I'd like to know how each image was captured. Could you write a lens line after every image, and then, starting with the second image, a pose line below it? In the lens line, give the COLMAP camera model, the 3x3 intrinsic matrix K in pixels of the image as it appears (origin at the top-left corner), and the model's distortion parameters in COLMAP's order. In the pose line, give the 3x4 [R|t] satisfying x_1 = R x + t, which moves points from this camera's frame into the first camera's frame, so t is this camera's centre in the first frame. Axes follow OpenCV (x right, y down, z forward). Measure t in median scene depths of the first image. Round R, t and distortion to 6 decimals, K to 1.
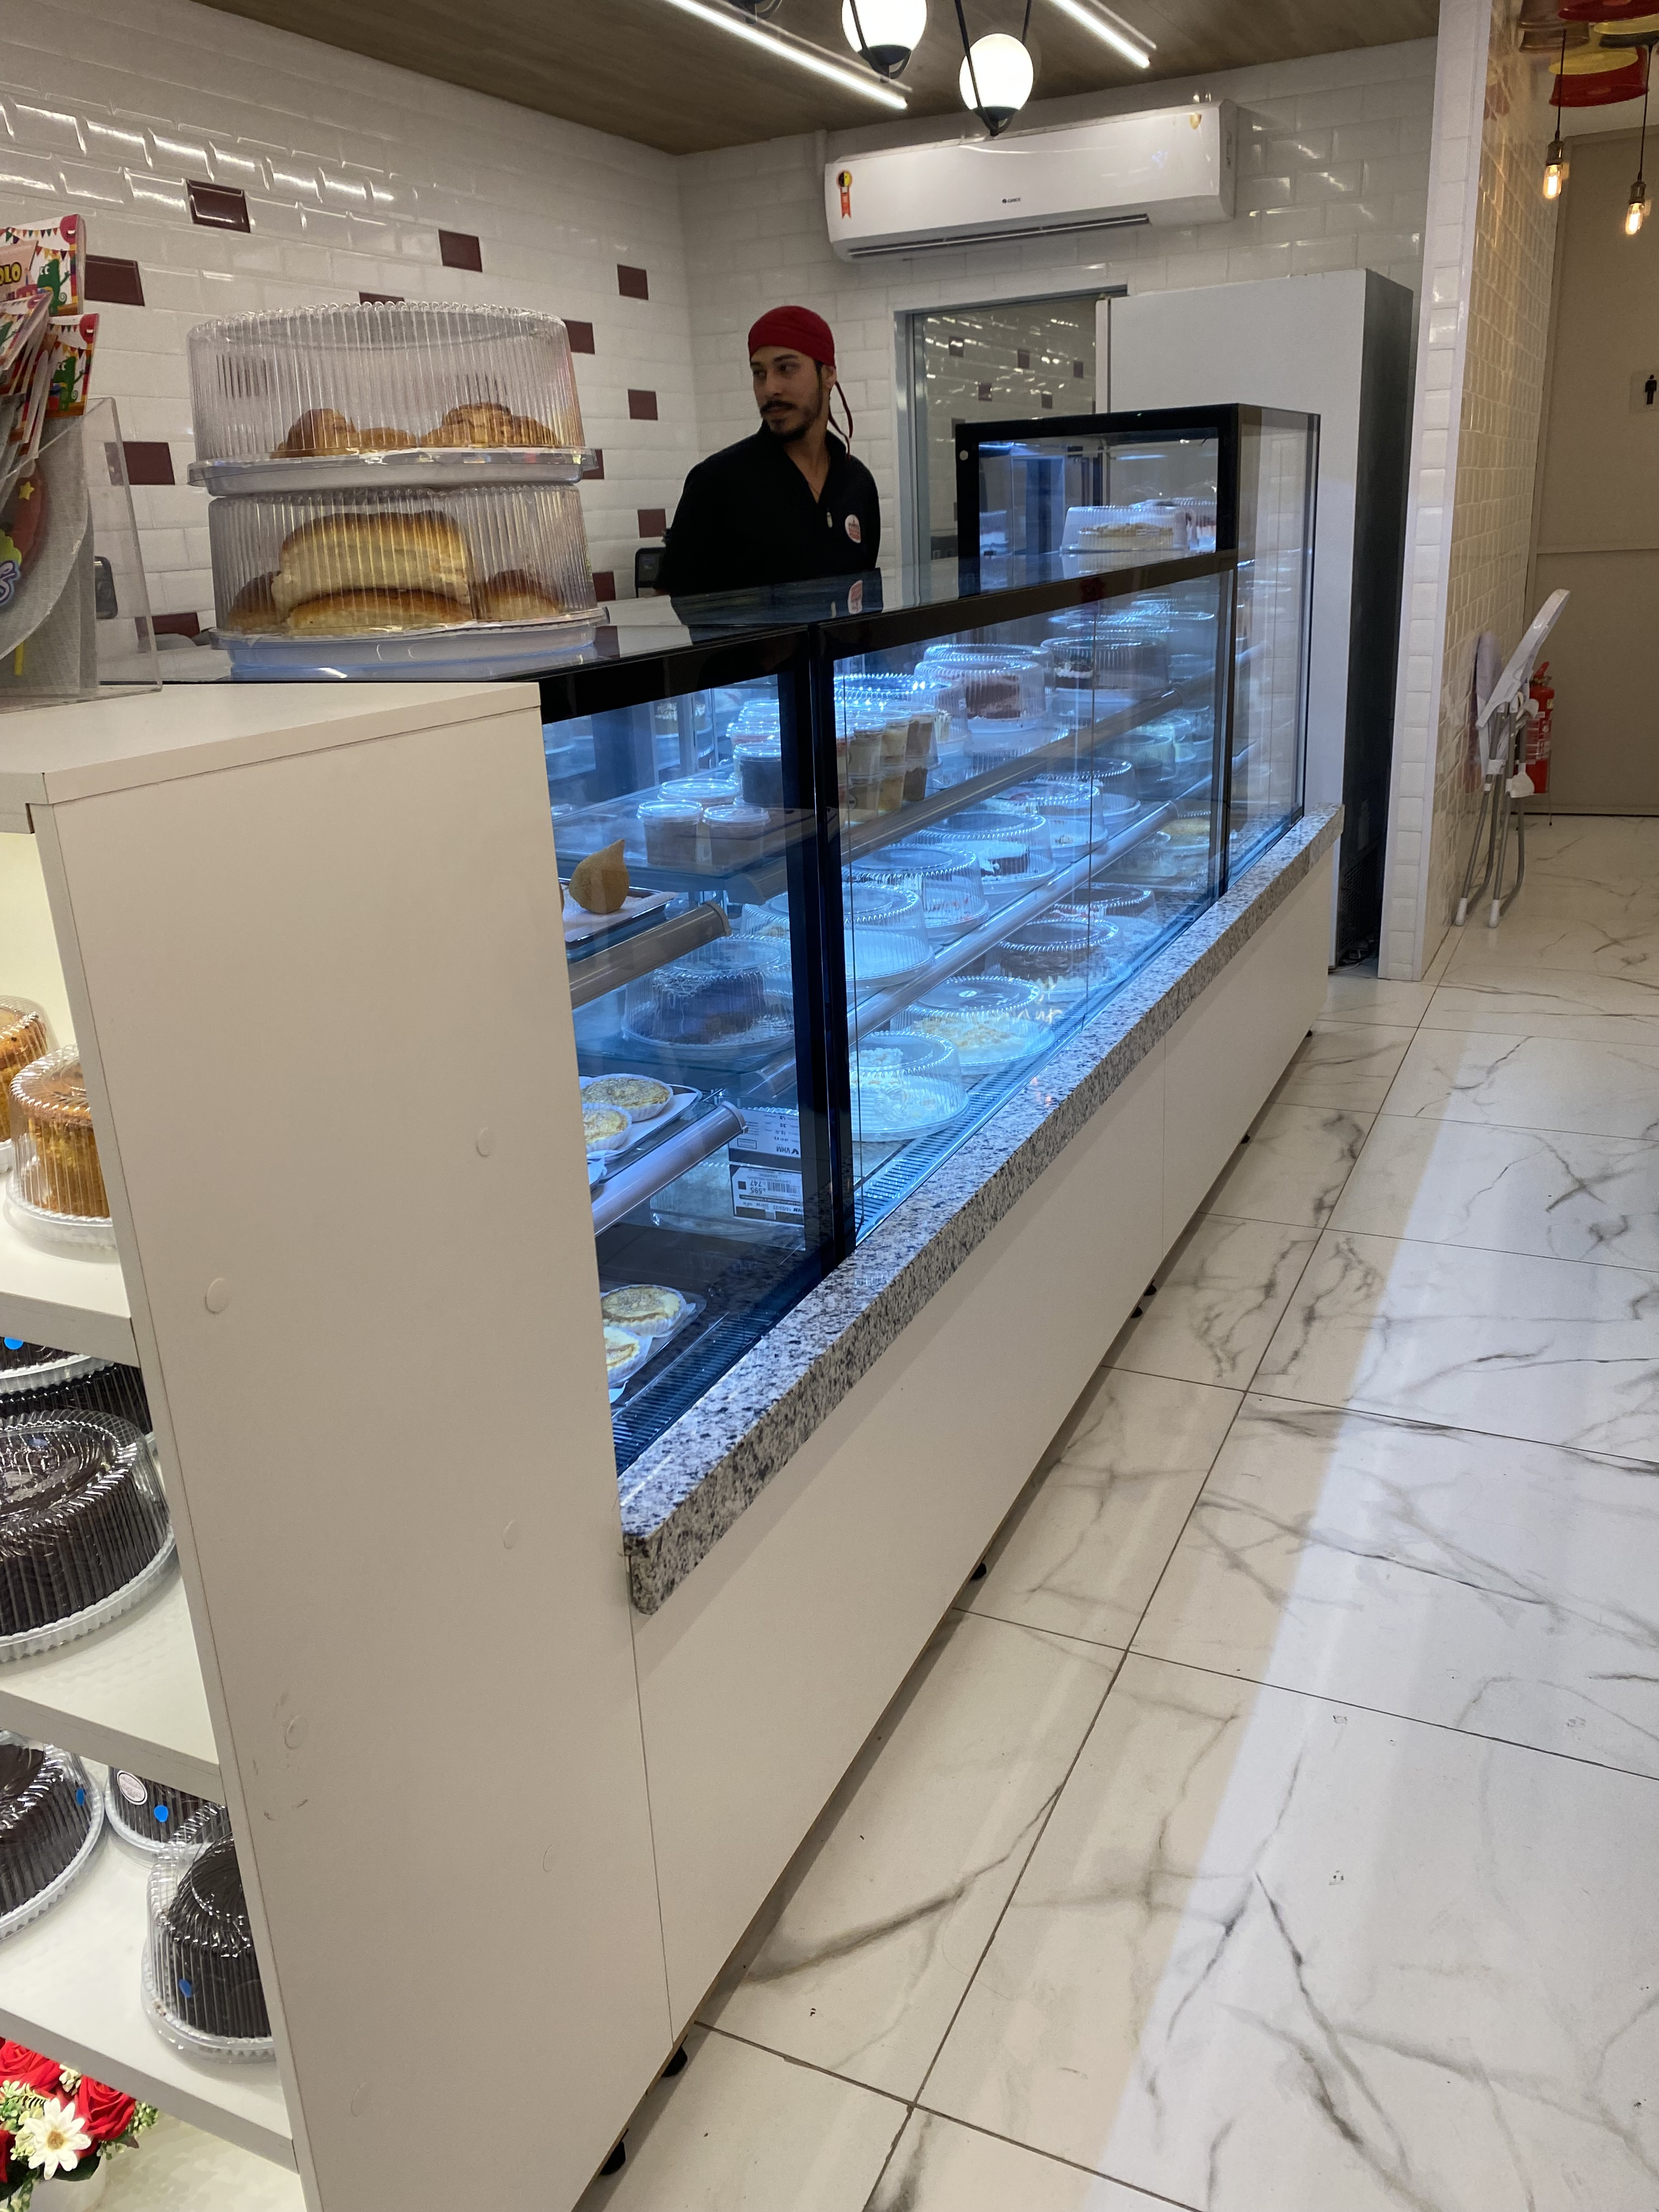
lens RADIAL K [[1709.7, 0, 823.2], [0, 1709.7, 1070.6], [0, 0, 1]] dist [0.029391, -0.018010]
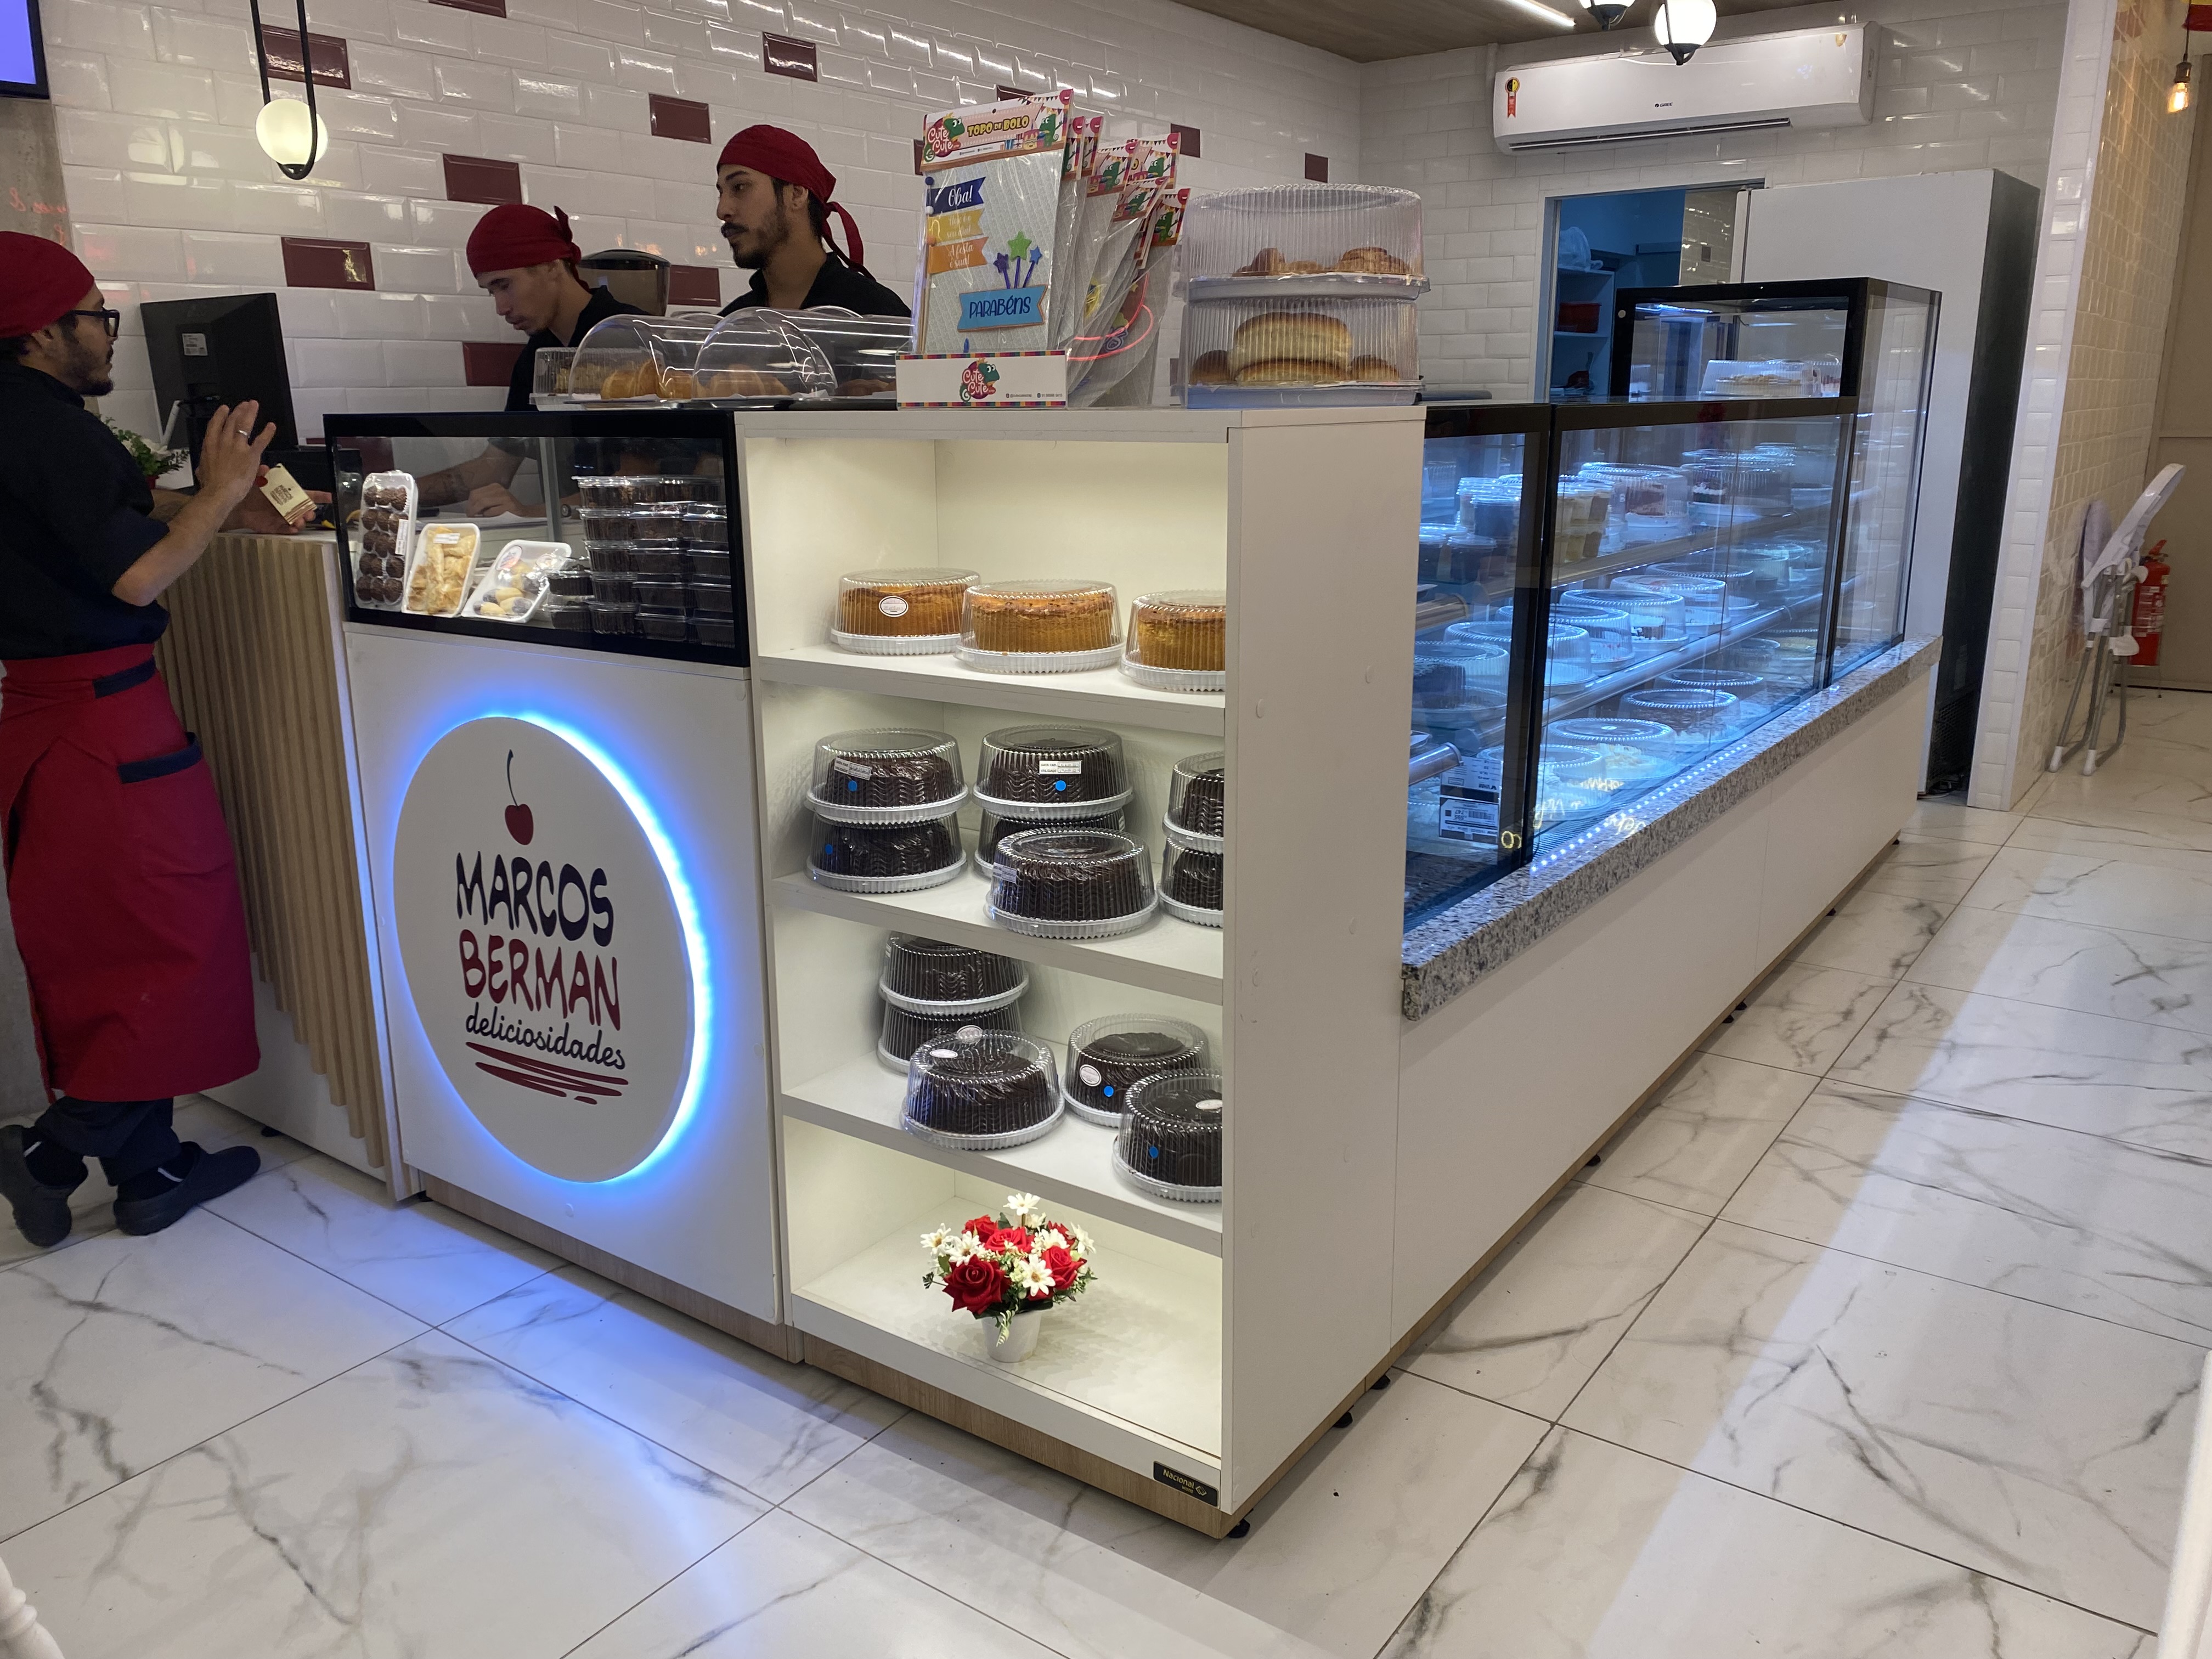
lens RADIAL K [[1709.7, 0, 1078.5], [0, 1709.7, 806.7], [0, 0, 1]] dist [0.029391, -0.018010]
pose [[0.982115, 0.083547, -0.168731, -0.091763], [-0.095532, 0.993354, -0.064193, 0.150523], [0.162246, 0.079164, 0.983570, -0.334929]]
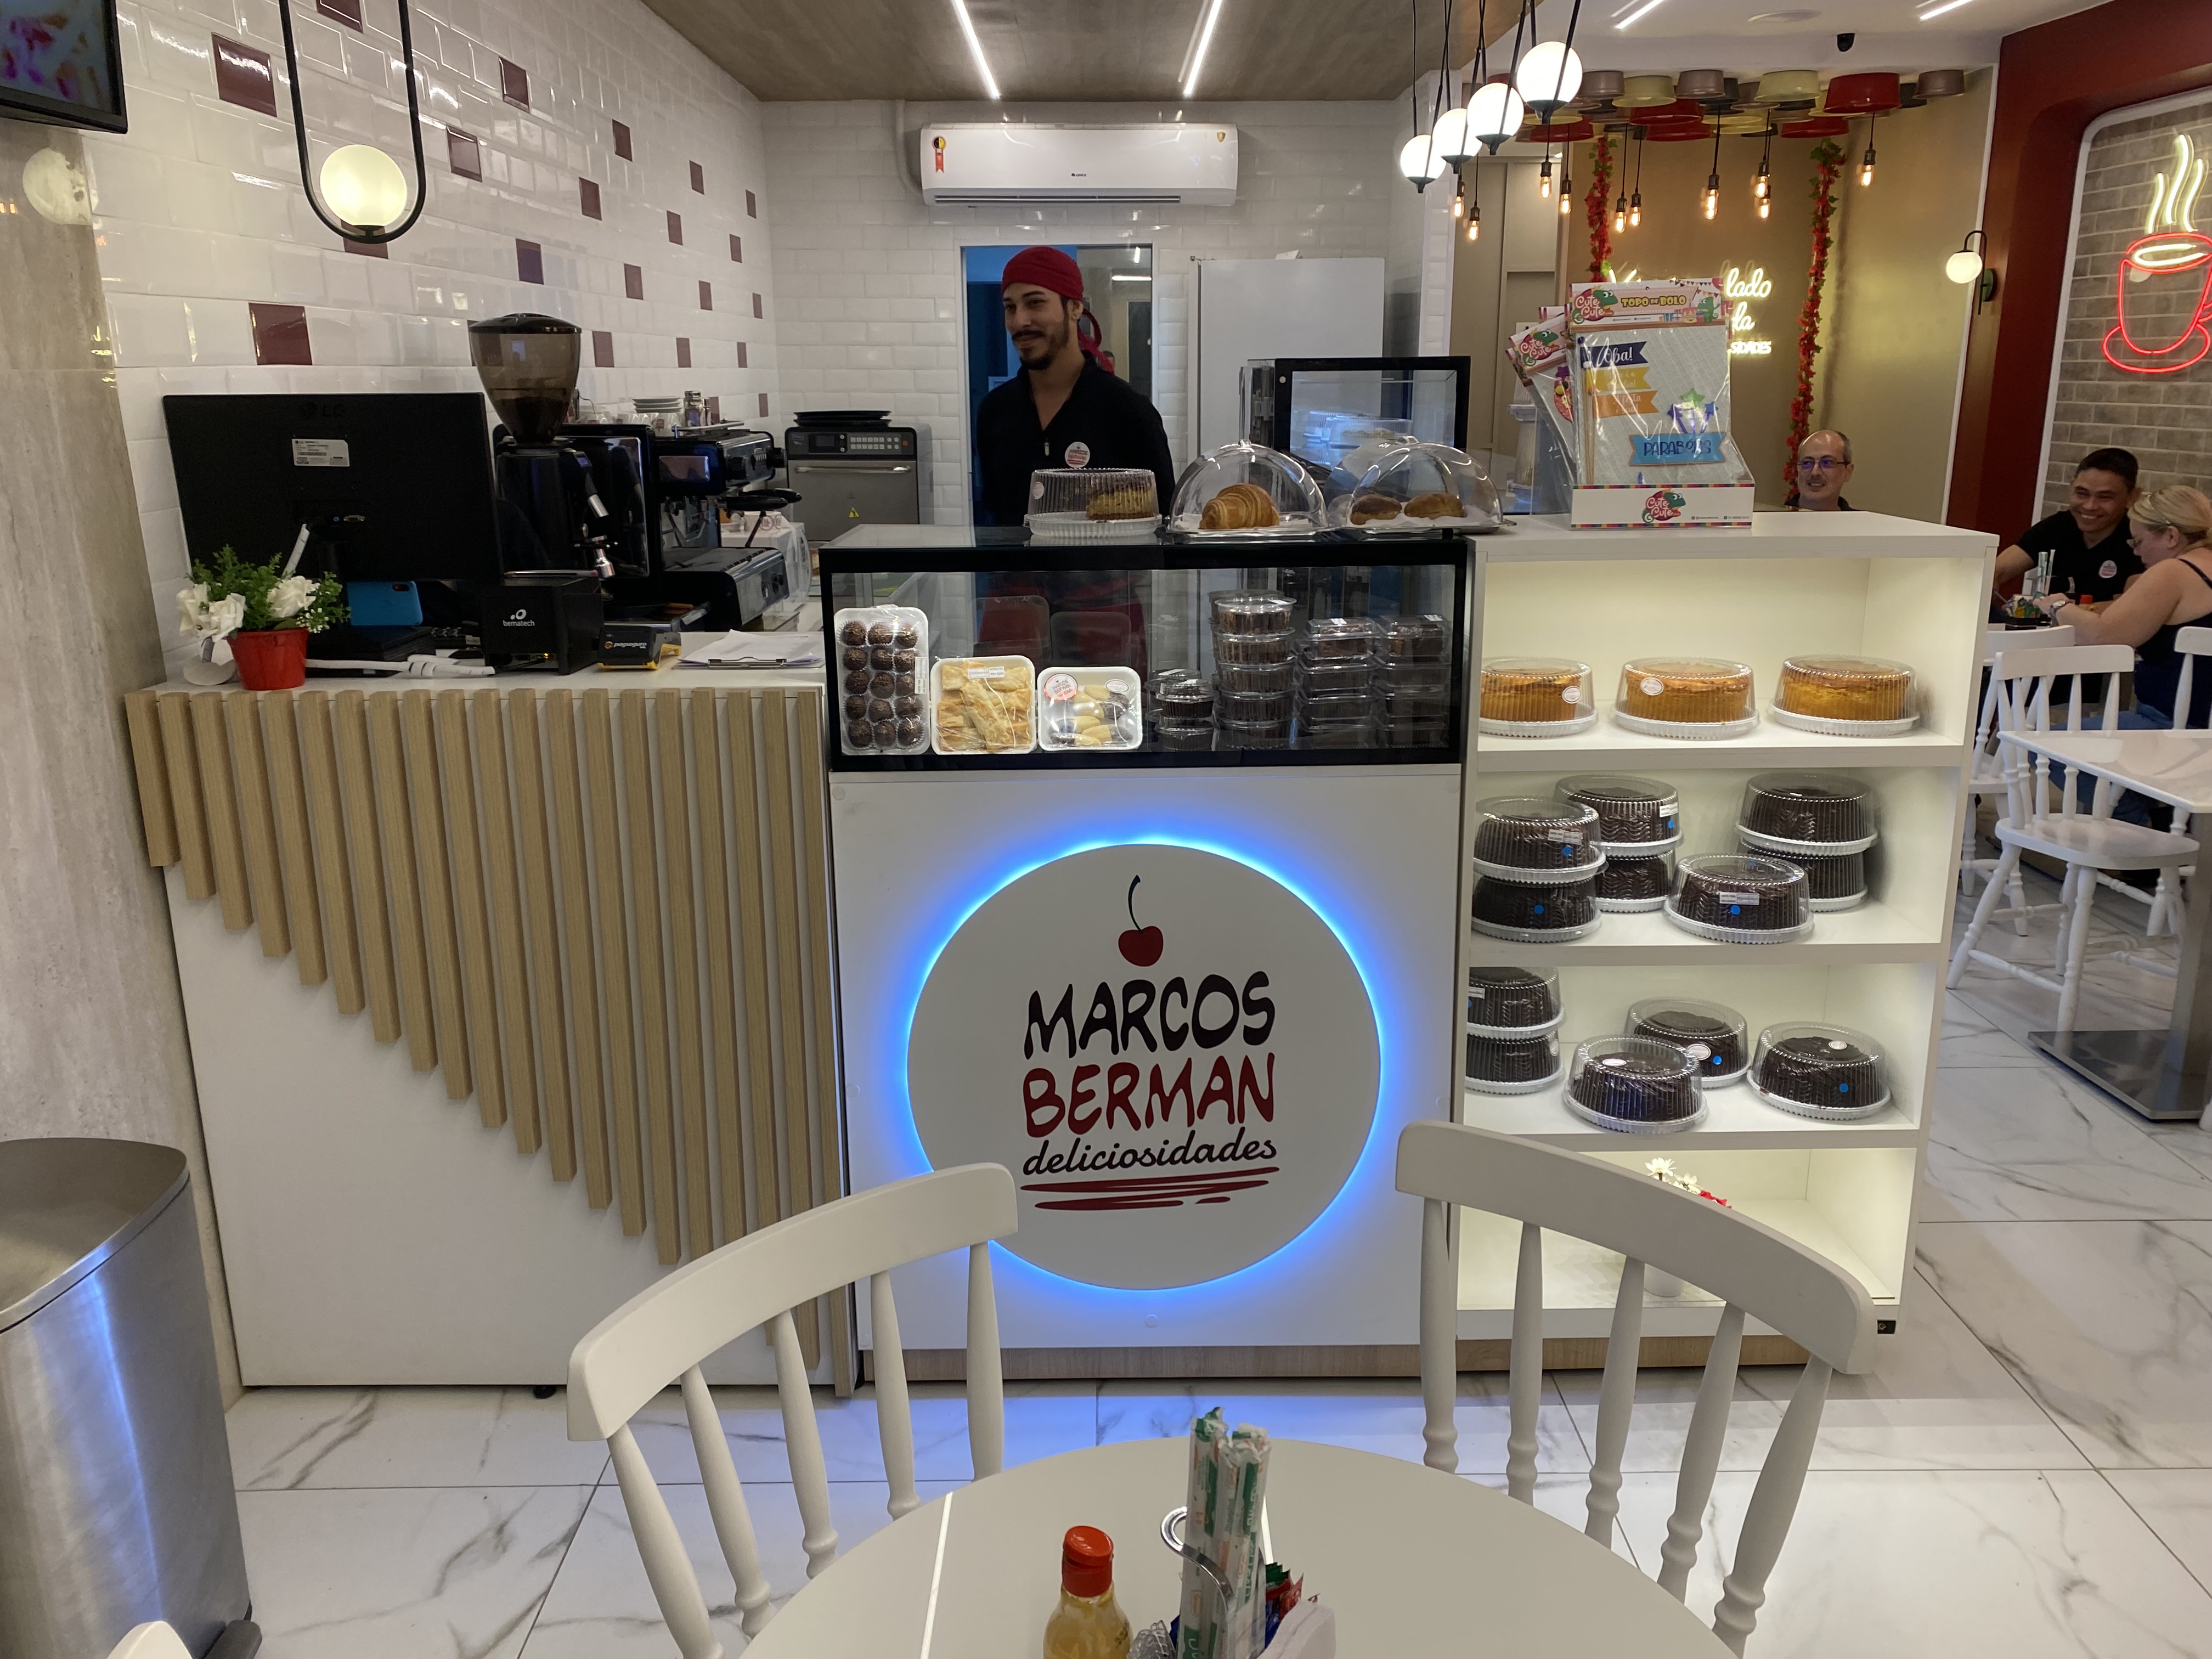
lens RADIAL K [[1709.7, 0, 1137.9], [0, 1709.7, 798.4], [0, 0, 1]] dist [0.029391, -0.018010]
pose [[0.896203, -0.063692, 0.439049, -1.040120], [0.099904, 0.993196, -0.059847, 0.099641], [-0.432250, 0.097498, 0.896468, -0.308028]]
